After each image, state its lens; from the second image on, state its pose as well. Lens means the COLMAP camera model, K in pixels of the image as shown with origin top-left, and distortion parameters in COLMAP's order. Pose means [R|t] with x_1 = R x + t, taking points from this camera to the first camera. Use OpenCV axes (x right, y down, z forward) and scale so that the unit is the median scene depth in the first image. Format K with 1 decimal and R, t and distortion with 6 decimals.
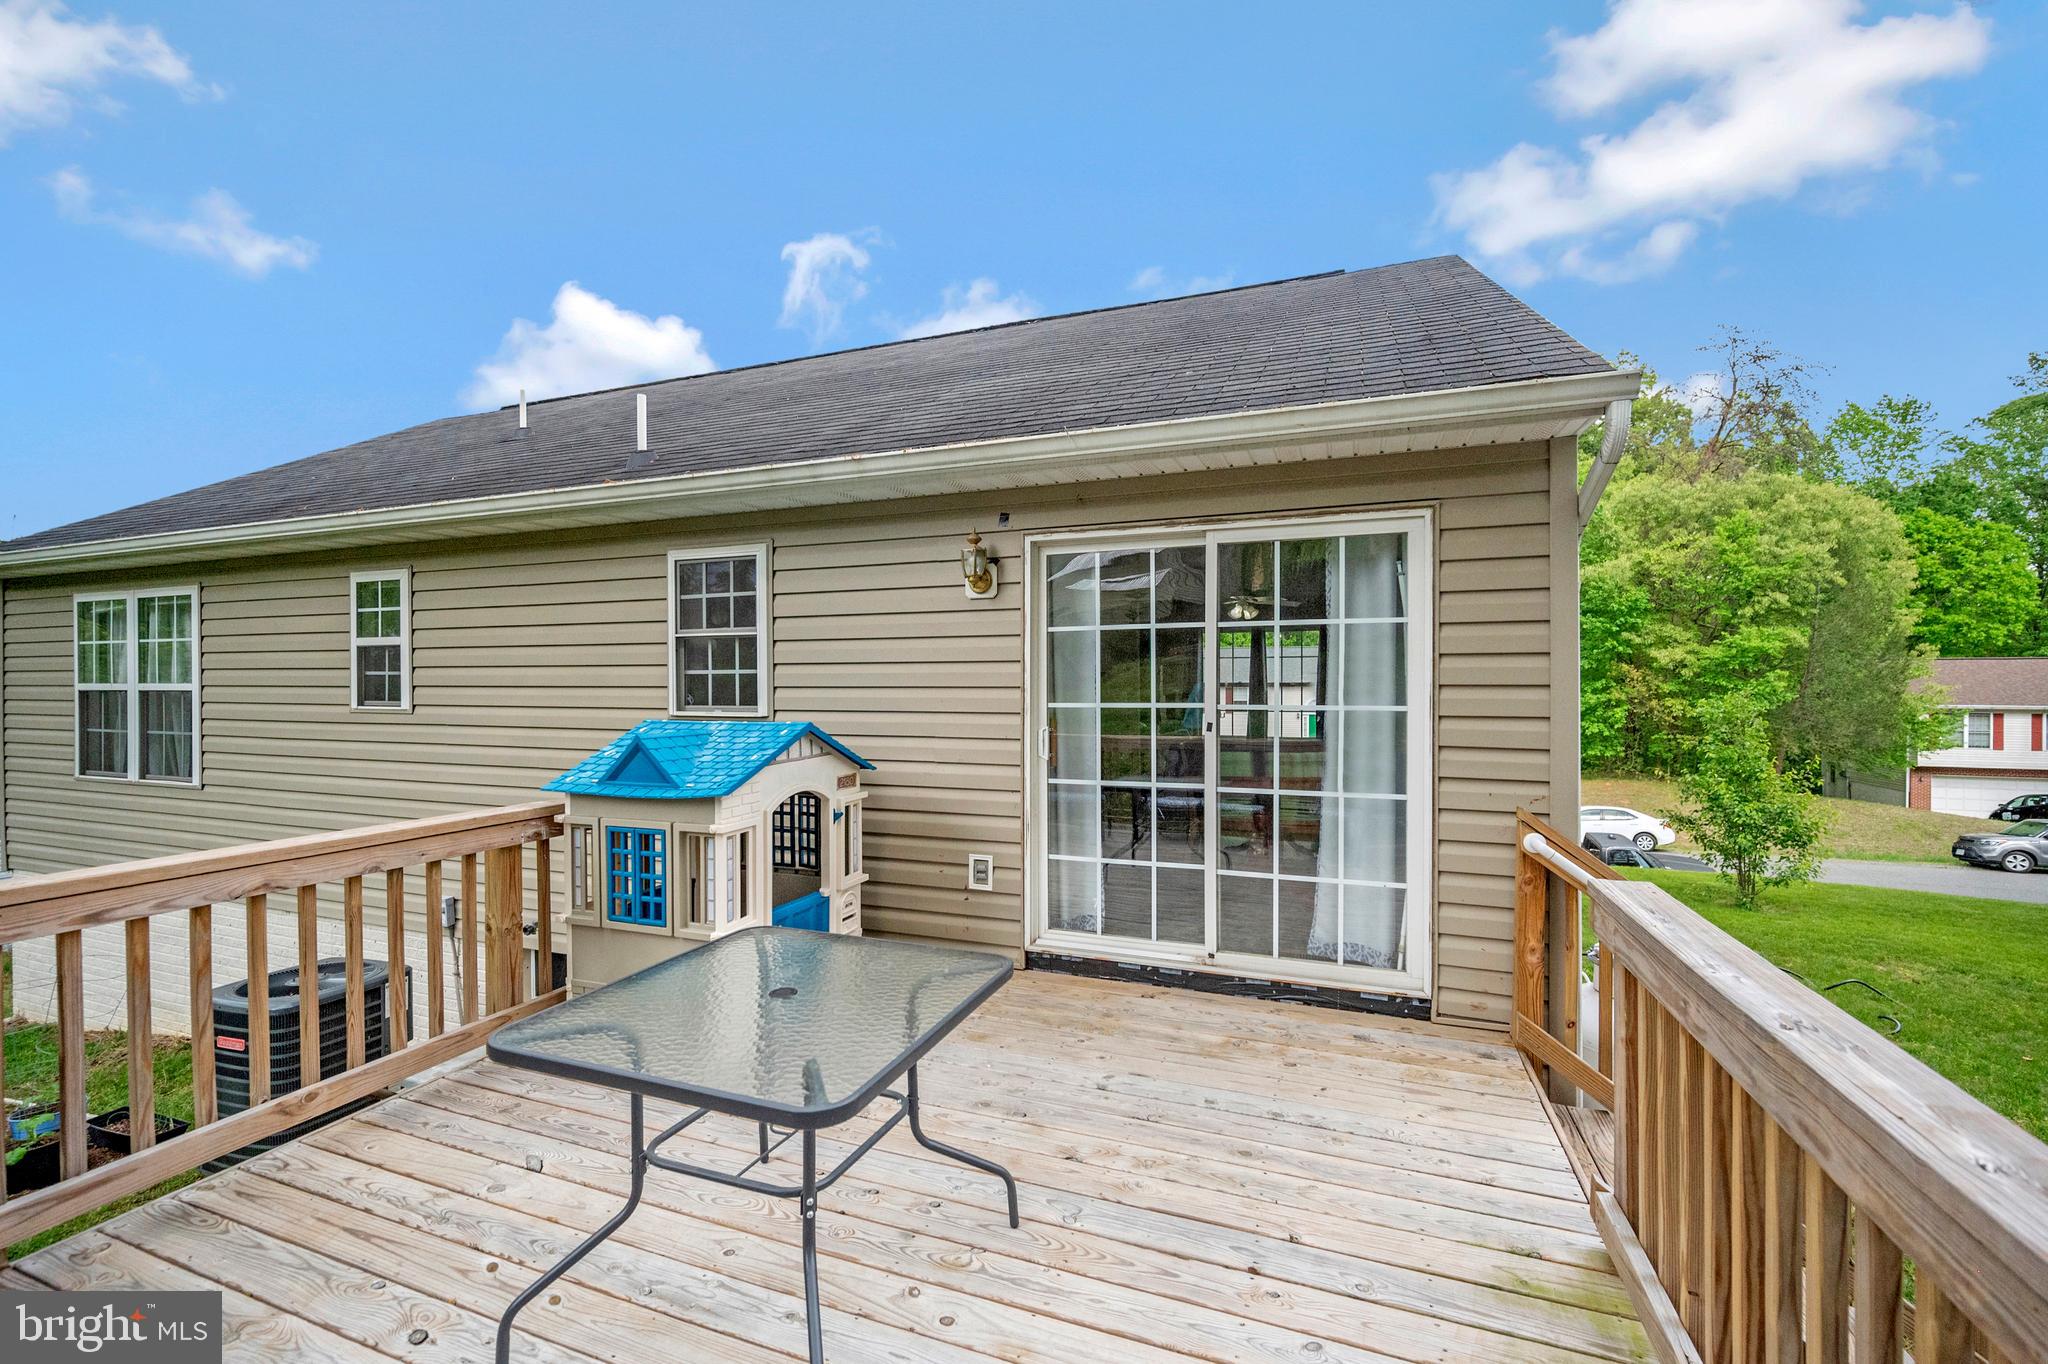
lens RADIAL K [[824.7, 0, 1037.2], [0, 824.7, 688.5], [0, 0, 1]] dist [-0.000042, 0.001045]
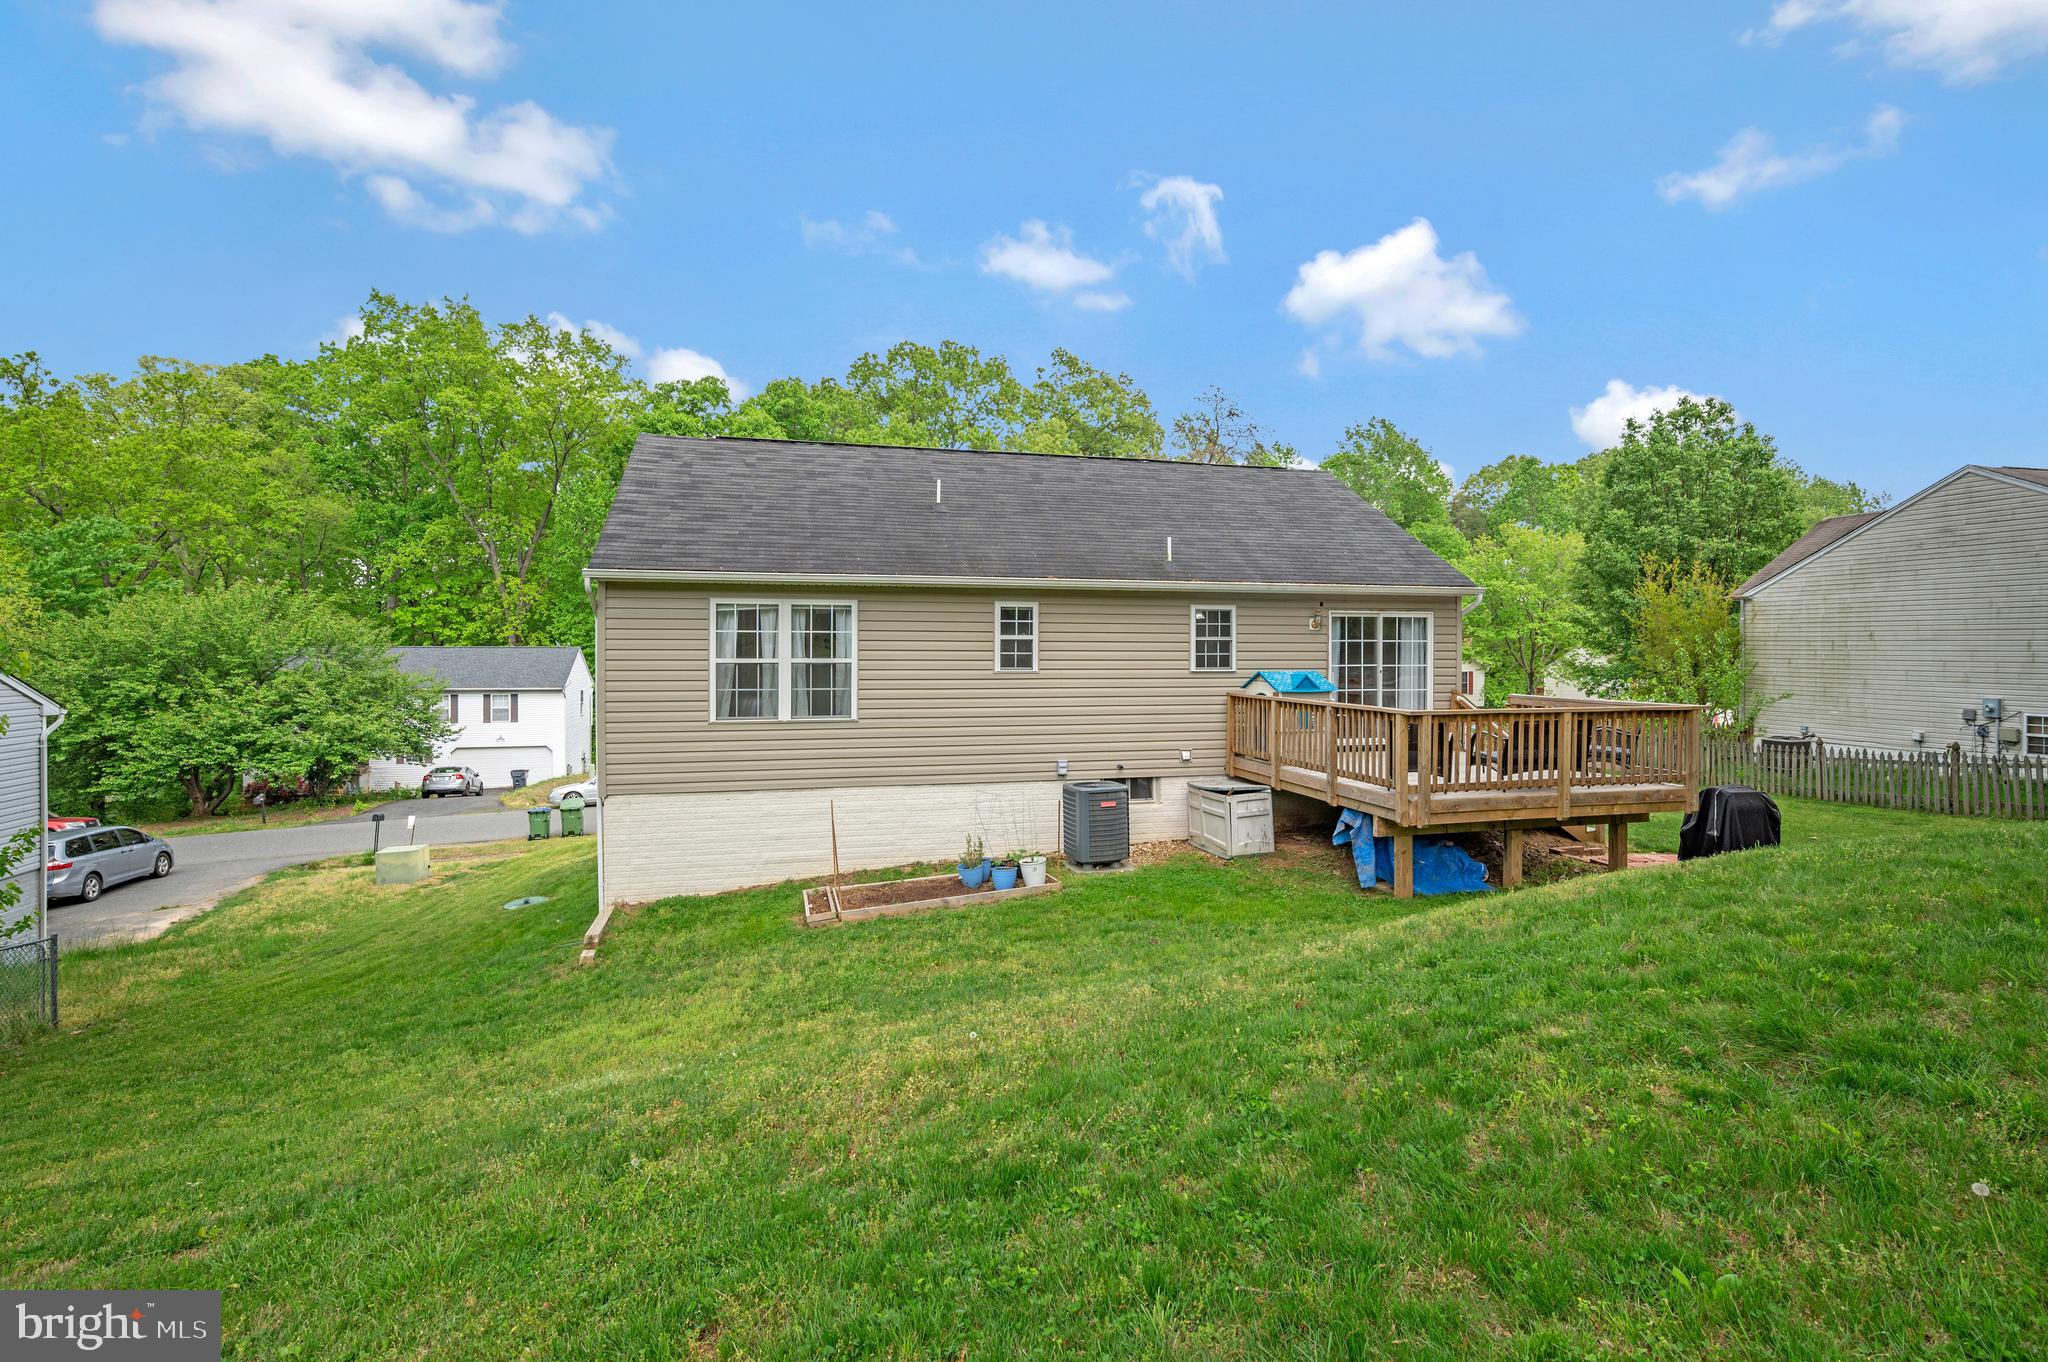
lens RADIAL K [[962.4, 0, 1048.8], [0, 962.4, 667.9], [0, 0, 1]] dist [0.003202, -0.000713]
pose [[0.817556, -0.008624, 0.575784, -1.818972], [0.000508, 0.999898, 0.014255, -0.014558], [-0.575848, -0.011362, 0.817478, -0.822016]]
